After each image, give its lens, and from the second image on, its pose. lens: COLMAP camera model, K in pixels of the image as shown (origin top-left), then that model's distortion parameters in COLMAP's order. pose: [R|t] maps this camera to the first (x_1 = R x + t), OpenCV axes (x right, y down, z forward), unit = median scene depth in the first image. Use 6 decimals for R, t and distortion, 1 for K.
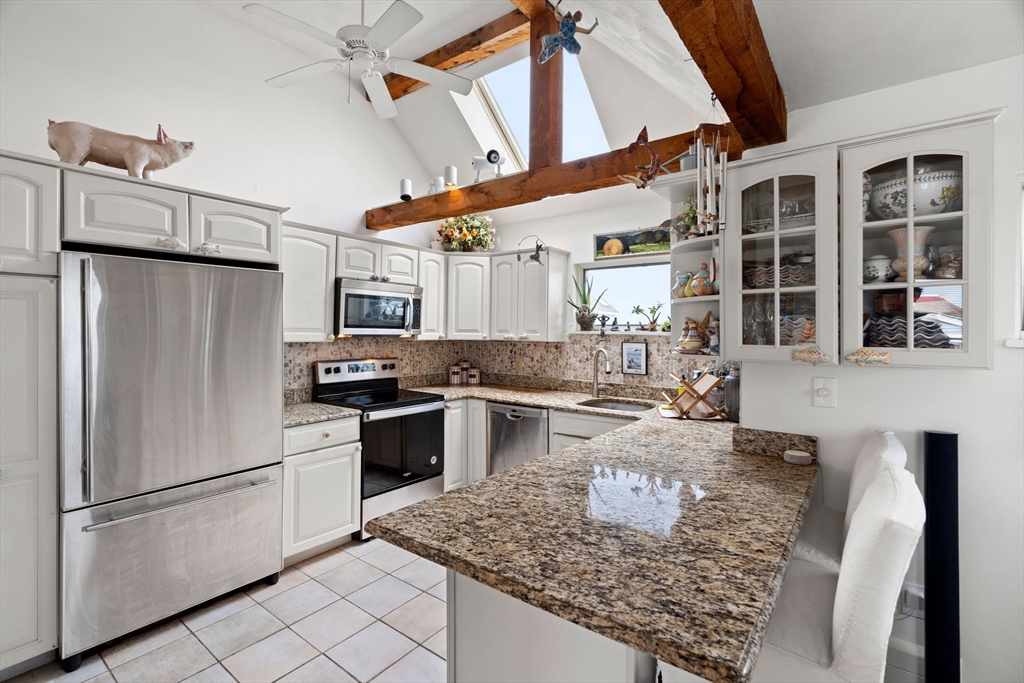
lens RADIAL K [[469.8, 0, 509.0], [0, 469.8, 333.7], [0, 0, 1]] dist [-0.009400, 0.003223]
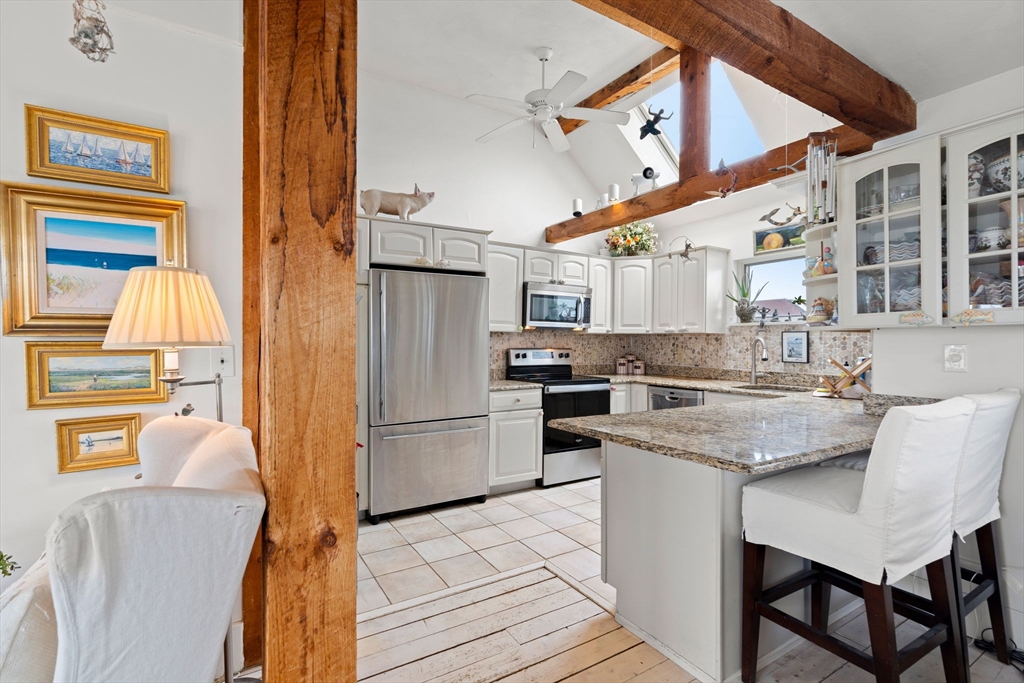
lens RADIAL K [[469.8, 0, 512.7], [0, 469.8, 345.7], [0, 0, 1]] dist [-0.009400, 0.003223]
pose [[0.934881, -0.002251, -0.354954, 0.073673], [0.002731, 0.999996, 0.000853, 0.066451], [0.354951, -0.001767, 0.934883, -0.263937]]
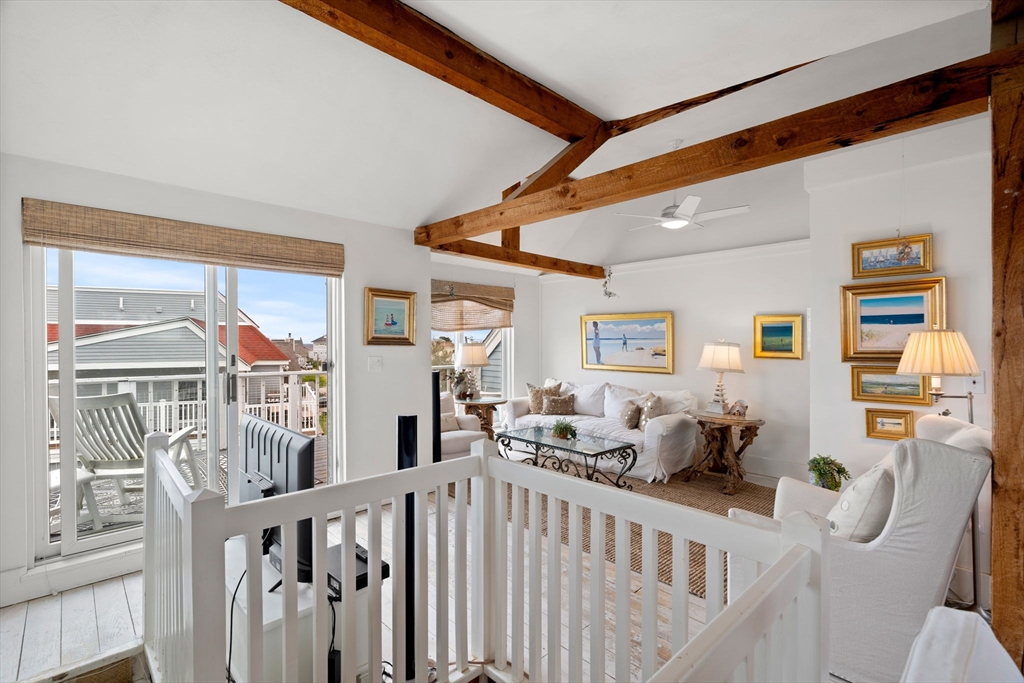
lens RADIAL K [[469.8, 0, 496.1], [0, 469.8, 343.9], [0, 0, 1]] dist [-0.009400, 0.003223]
pose [[-0.159200, 0.000255, -0.987246, 1.740616], [0.000812, 1.000000, 0.000128, -0.140008], [0.987246, -0.000781, -0.159200, -1.444155]]
